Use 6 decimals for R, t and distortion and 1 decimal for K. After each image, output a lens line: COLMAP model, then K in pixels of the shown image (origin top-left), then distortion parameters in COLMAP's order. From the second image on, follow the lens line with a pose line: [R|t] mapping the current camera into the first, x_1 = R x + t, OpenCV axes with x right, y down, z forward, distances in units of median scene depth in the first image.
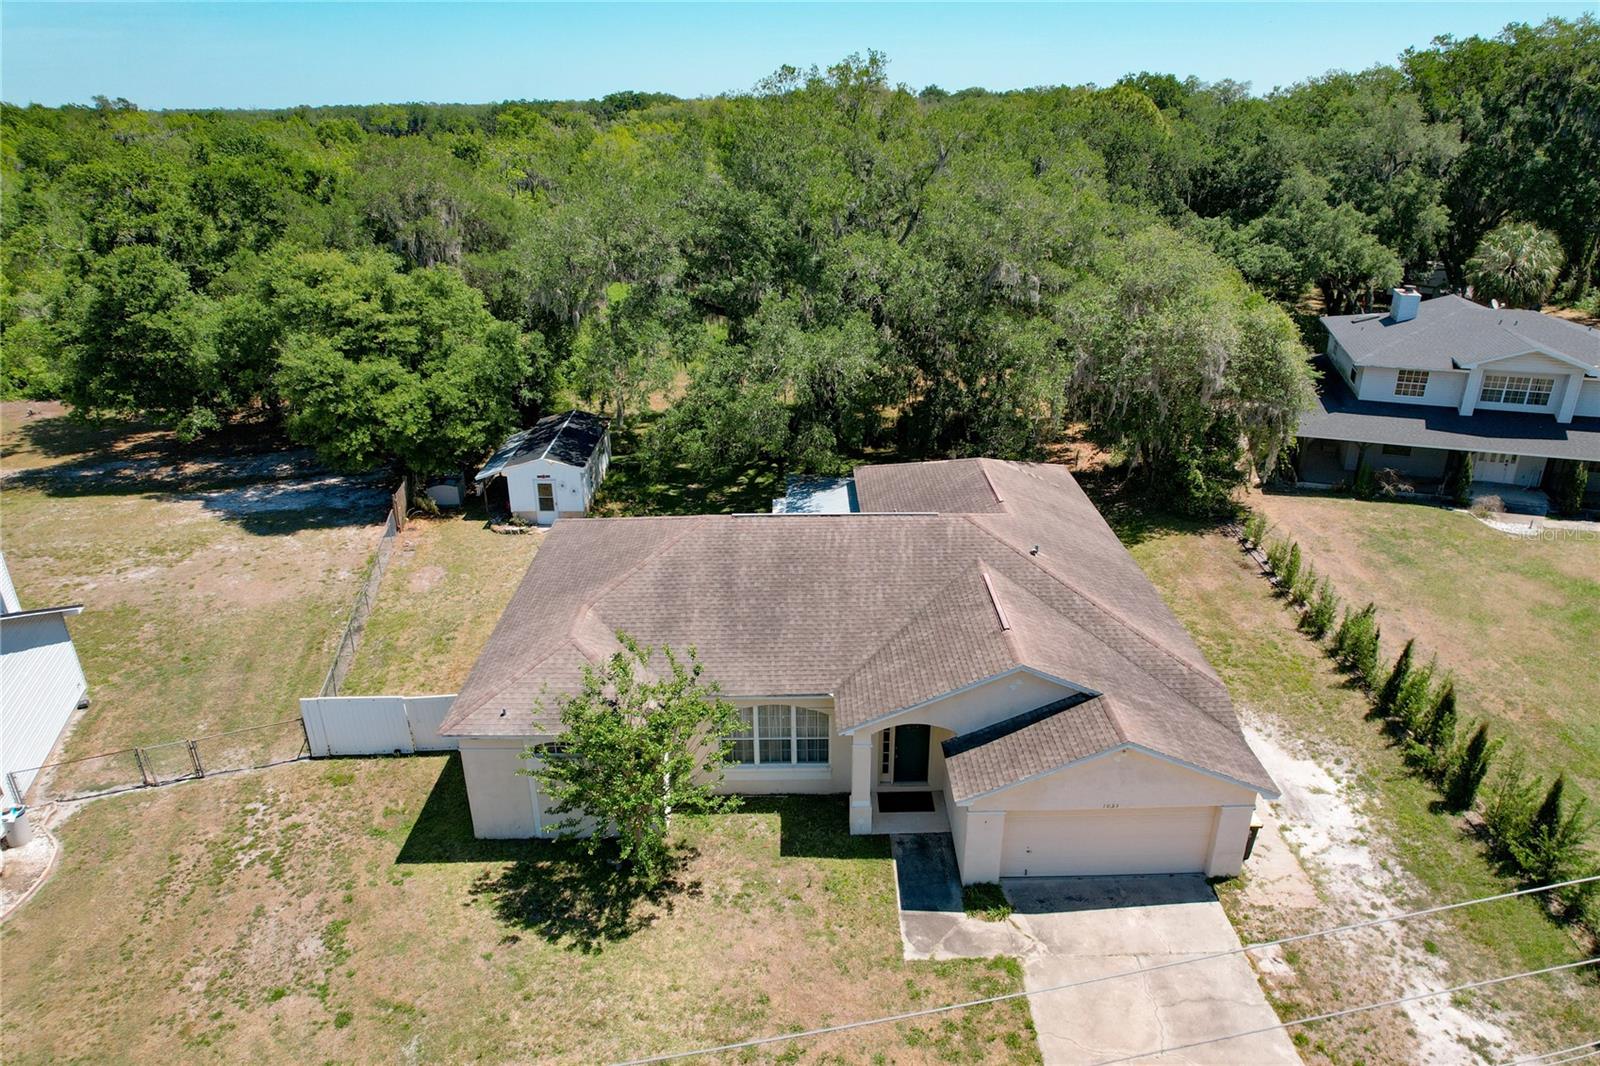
lens RADIAL K [[1023.2, 0, 816.1], [0, 1023.2, 530.2], [0, 0, 1]] dist [-0.067323, 0.055466]
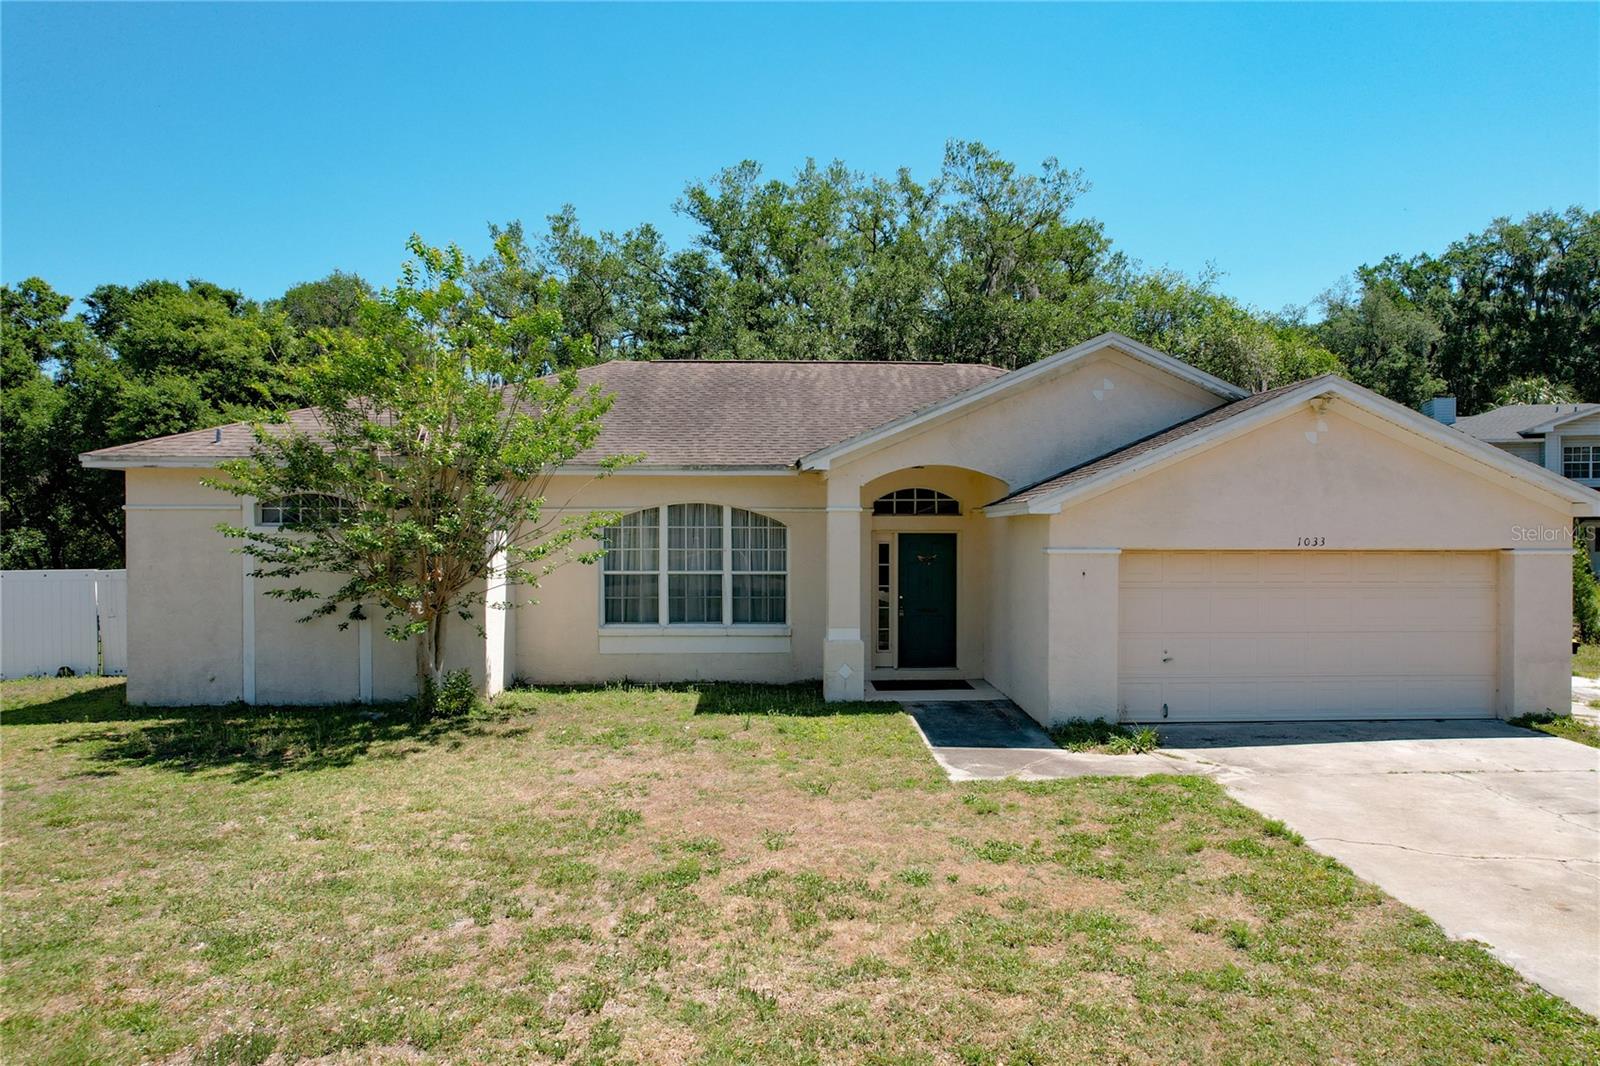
lens RADIAL K [[1023.2, 0, 810.9], [0, 1023.2, 549.8], [0, 0, 1]] dist [-0.067323, 0.055466]
pose [[0.999611, 0.003361, 0.027676, 0.007426], [0.006905, 0.931933, -0.362566, 0.305170], [-0.027011, 0.362616, 0.931547, 0.336358]]
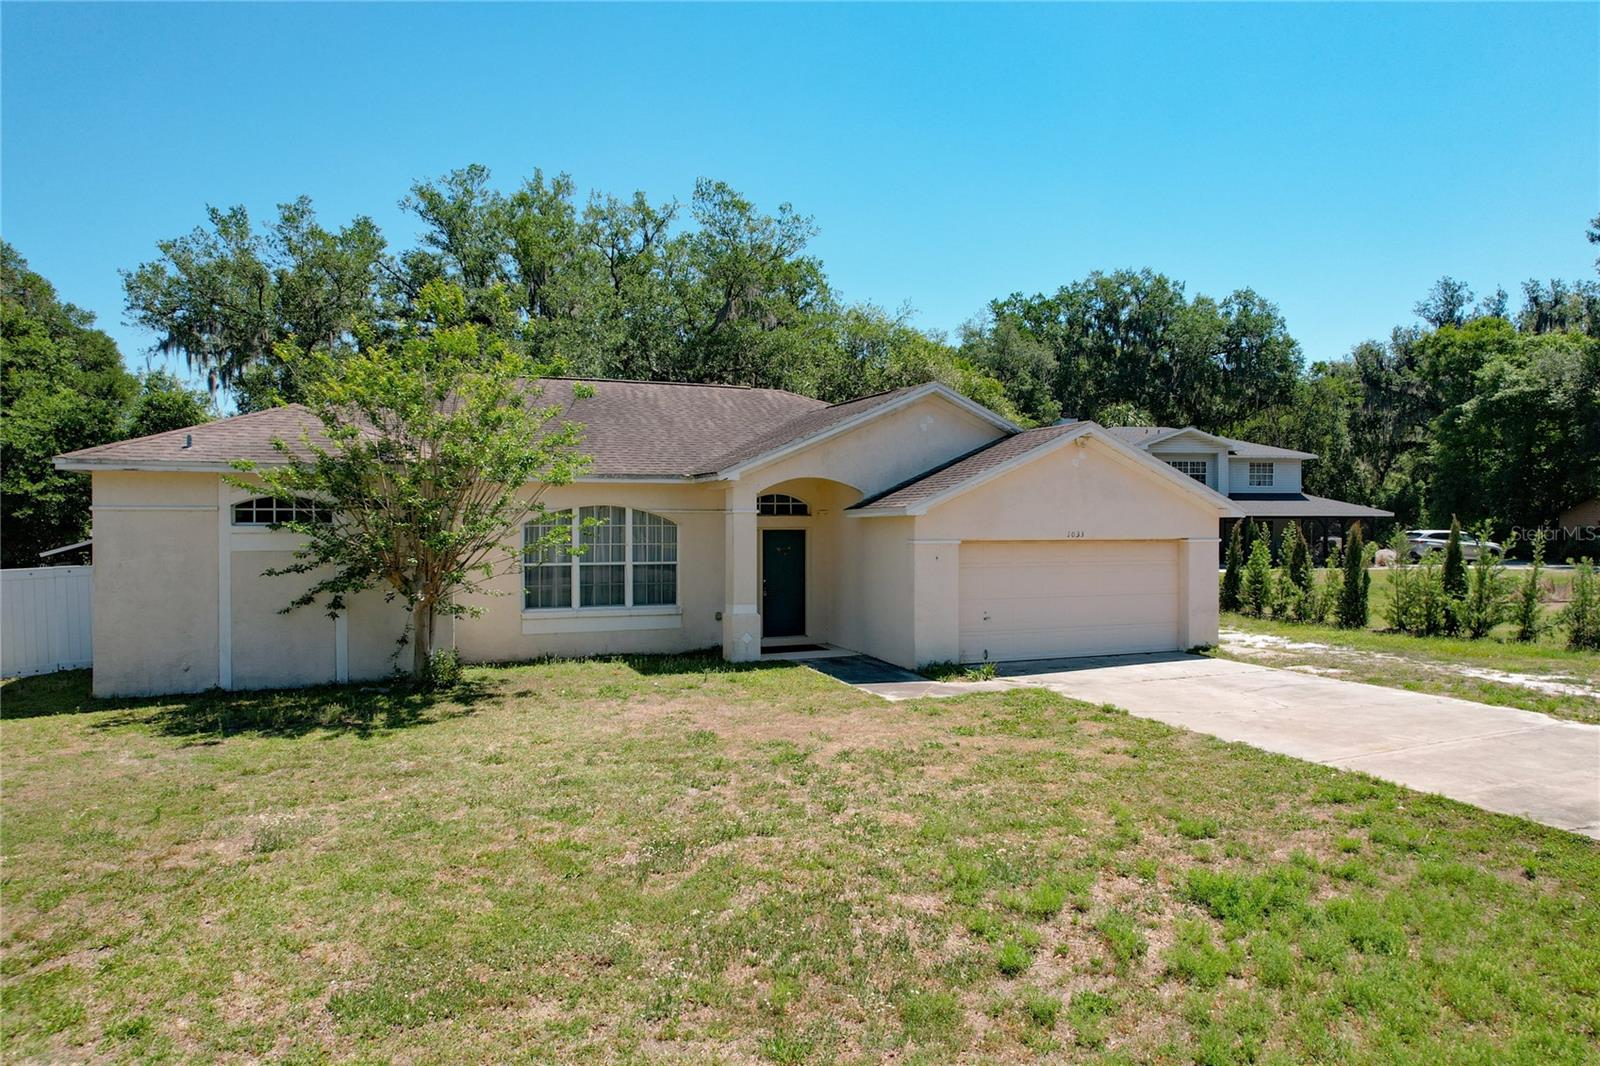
lens RADIAL K [[1023.2, 0, 809.1], [0, 1023.2, 564.1], [0, 0, 1]] dist [-0.067323, 0.055466]
pose [[0.930022, -0.012397, 0.367296, -0.124831], [0.139398, 0.936643, -0.321352, 0.338203], [-0.340042, 0.350065, 0.872827, 0.256680]]
